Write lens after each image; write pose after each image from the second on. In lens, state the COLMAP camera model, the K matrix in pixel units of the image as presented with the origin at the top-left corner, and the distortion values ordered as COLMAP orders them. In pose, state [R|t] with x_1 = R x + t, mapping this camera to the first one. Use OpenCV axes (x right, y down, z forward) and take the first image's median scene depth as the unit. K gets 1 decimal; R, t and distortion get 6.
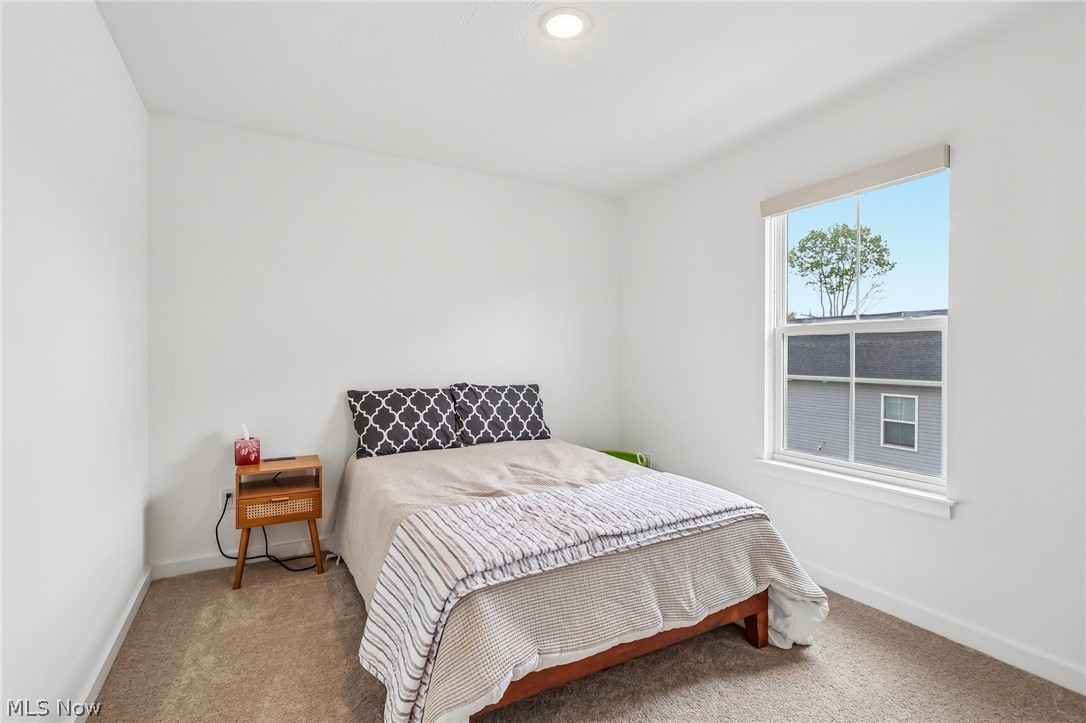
lens RADIAL K [[503.9, 0, 542.4], [0, 503.9, 358.5], [0, 0, 1]] dist [-0.002298, 0.001370]
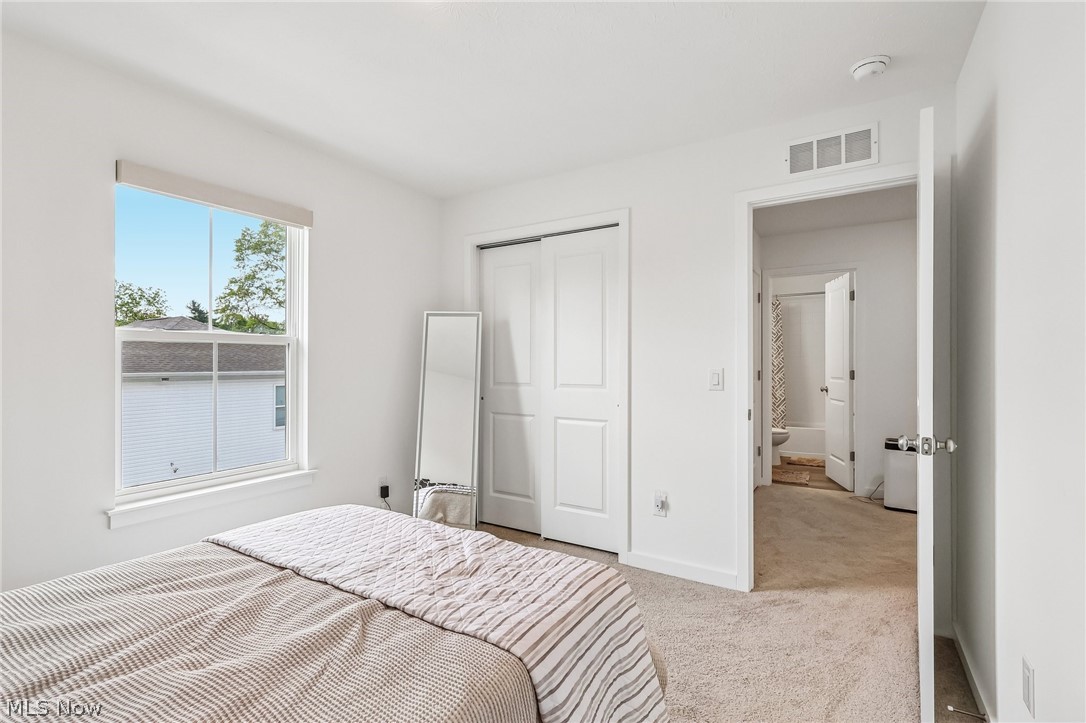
lens RADIAL K [[503.9, 0, 545.4], [0, 503.9, 361.5], [0, 0, 1]] dist [-0.002298, 0.001370]
pose [[-0.503933, 0.000473, 0.863742, -0.788827], [0.000627, 1.000000, -0.000182, -0.017350], [-0.863742, 0.000449, -0.503934, 1.287183]]
